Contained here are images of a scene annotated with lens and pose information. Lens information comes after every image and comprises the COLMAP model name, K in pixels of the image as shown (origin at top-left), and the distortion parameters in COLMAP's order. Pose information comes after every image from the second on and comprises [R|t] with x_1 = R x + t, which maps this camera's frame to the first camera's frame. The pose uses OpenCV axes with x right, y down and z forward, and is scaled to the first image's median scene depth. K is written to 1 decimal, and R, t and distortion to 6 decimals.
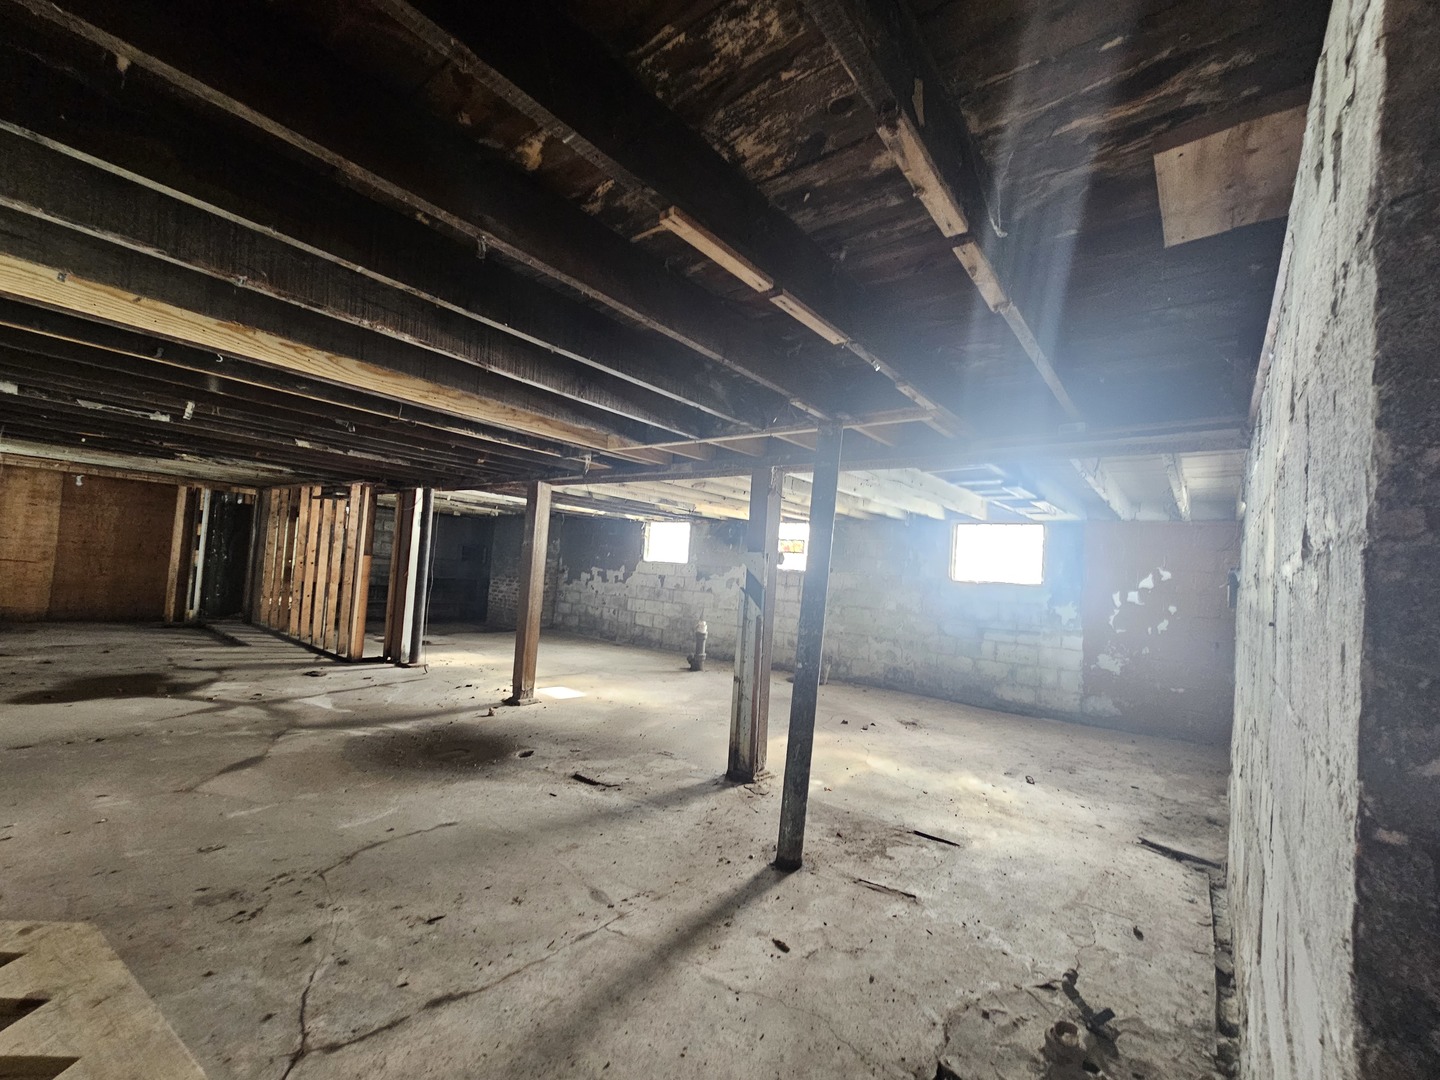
lens RADIAL K [[608.0, 0, 723.9], [0, 608.0, 553.9], [0, 0, 1]] dist [-0.004389, 0.002971]
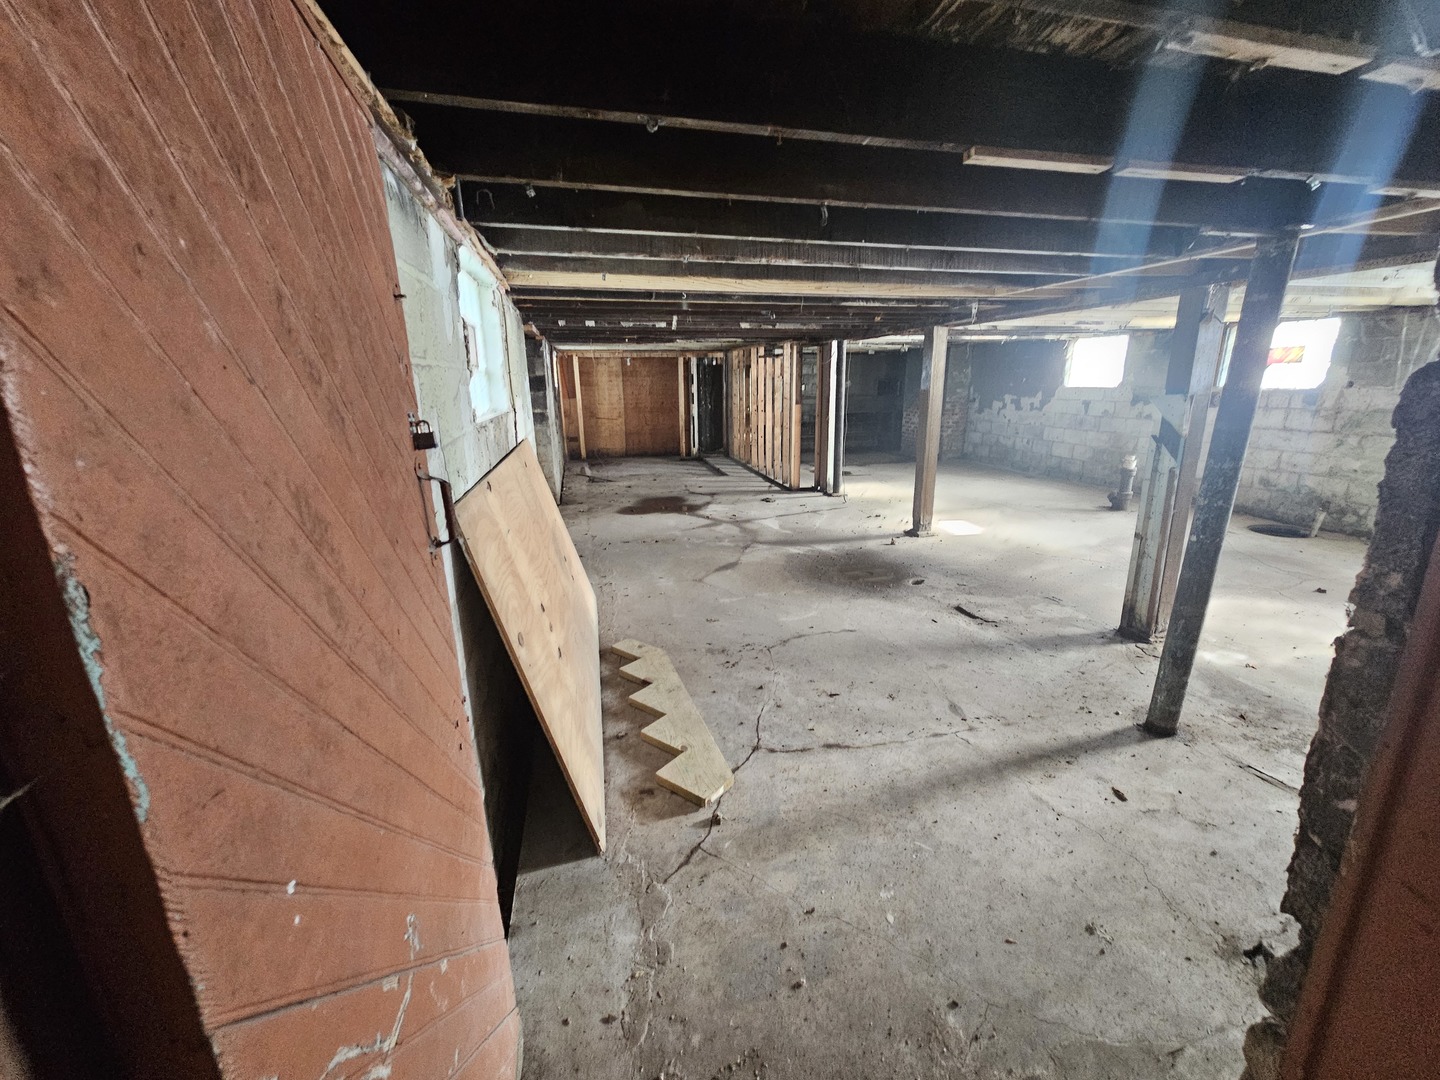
lens RADIAL K [[600.4, 0, 723.5], [0, 600.4, 526.9], [0, 0, 1]] dist [-0.001658, -0.000047]
pose [[0.778934, 0.073051, -0.622836, 0.100993], [0.090925, 0.969541, 0.227428, -0.075091], [0.620479, -0.233783, 0.748566, -0.077403]]
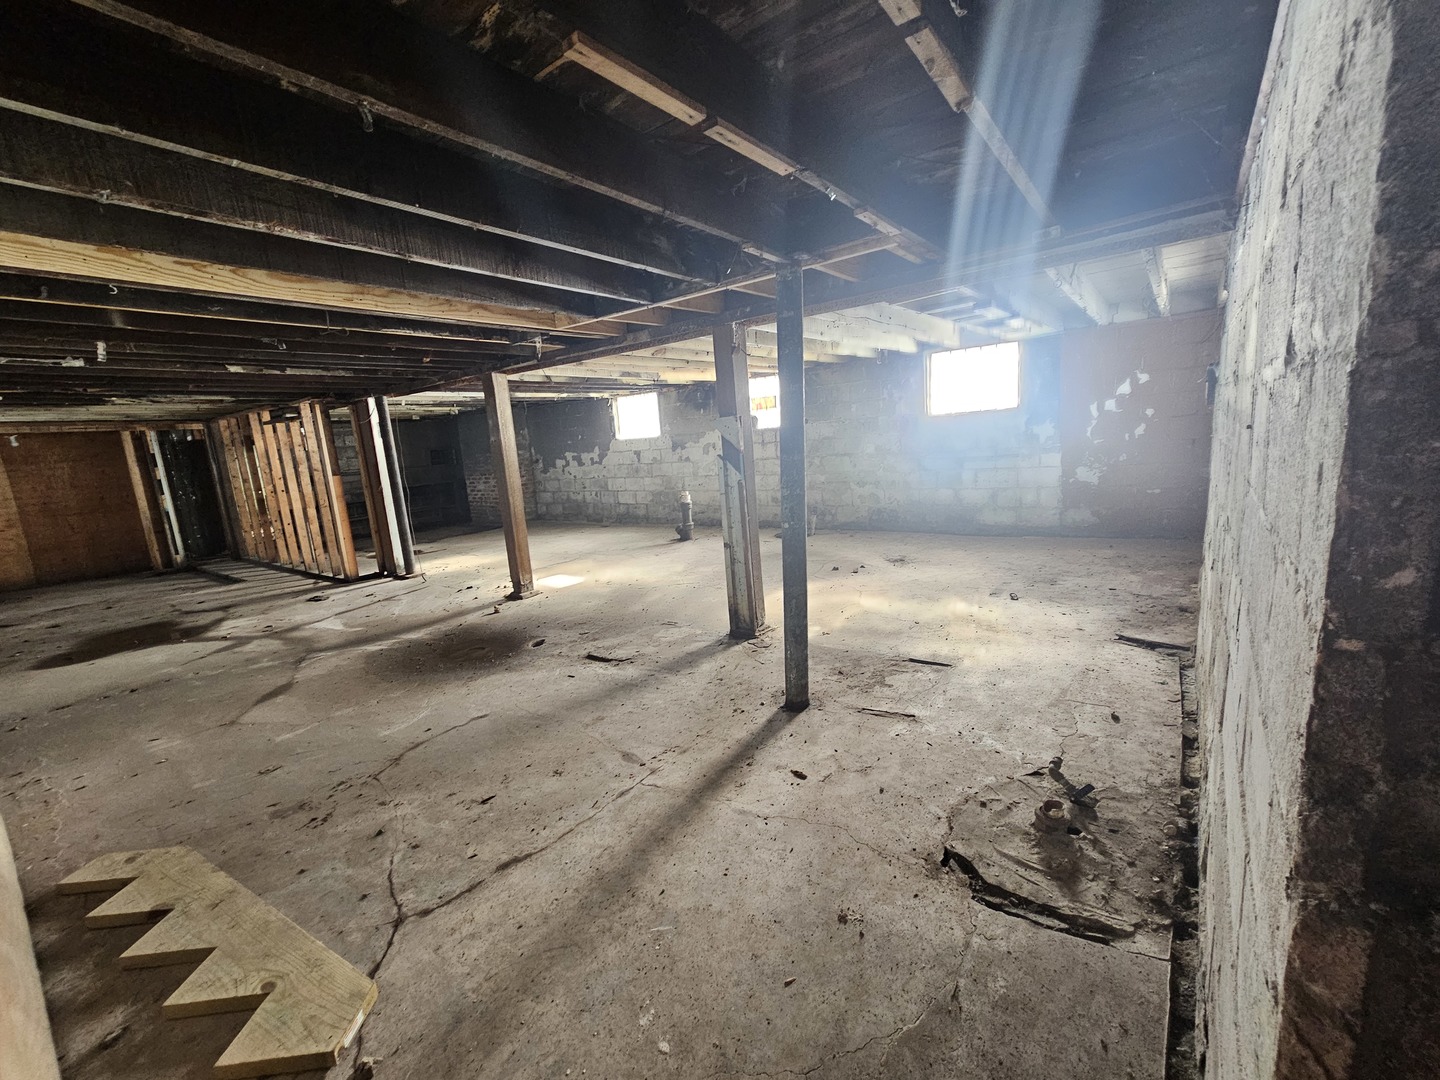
lens RADIAL K [[606.3, 0, 715.1], [0, 606.3, 552.0], [0, 0, 1]] dist [-0.004622, 0.003102]
pose [[0.989330, -0.145683, -0.001618, 0.001605], [0.142461, 0.965003, 0.220167, -0.010436], [-0.030513, -0.218048, 0.975461, 0.003475]]
